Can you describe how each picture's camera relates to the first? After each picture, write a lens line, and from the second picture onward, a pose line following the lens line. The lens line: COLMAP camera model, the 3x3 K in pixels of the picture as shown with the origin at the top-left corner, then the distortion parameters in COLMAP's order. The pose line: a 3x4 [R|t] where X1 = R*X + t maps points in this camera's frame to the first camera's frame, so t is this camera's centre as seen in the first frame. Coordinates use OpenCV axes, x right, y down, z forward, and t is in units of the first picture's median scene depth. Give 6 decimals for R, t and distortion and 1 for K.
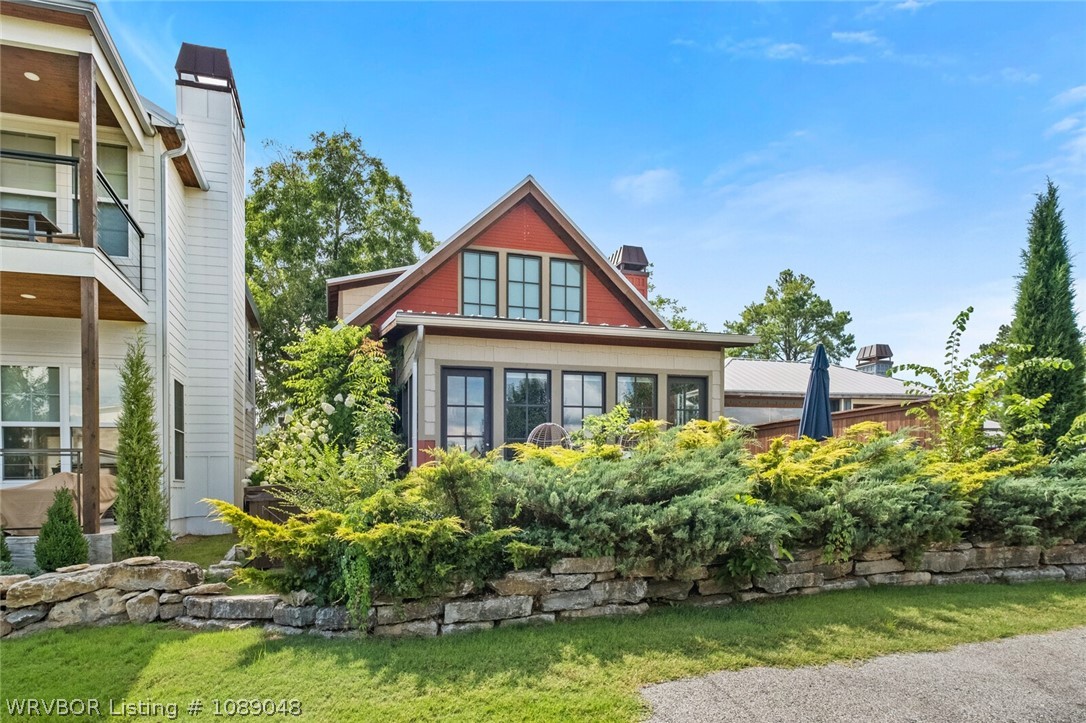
lens RADIAL K [[562.2, 0, 471.4], [0, 562.2, 492.2], [0, 0, 1]] dist [0.012341, -0.011126]
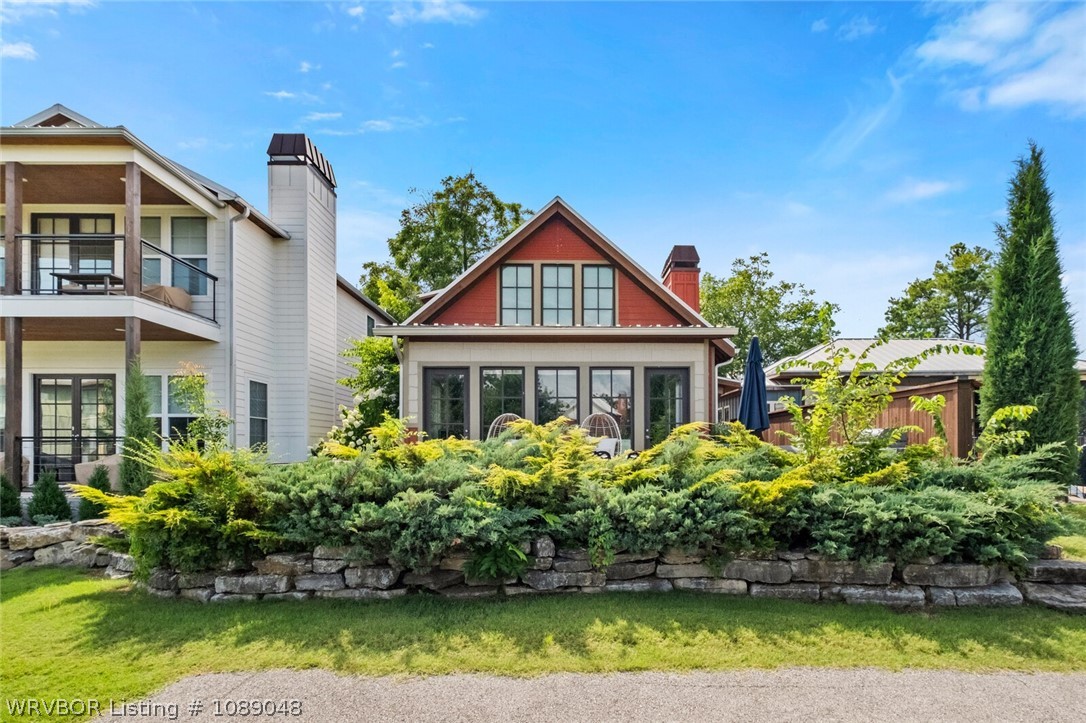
lens RADIAL K [[465.3, 0, 539.2], [0, 465.3, 445.2], [0, 0, 1]] dist [0.001884, -0.000707]
pose [[0.966629, 0.020344, -0.255373, 0.496542], [-0.024372, 0.999623, -0.012618, -0.052718], [0.255020, 0.018421, 0.966760, 0.102620]]
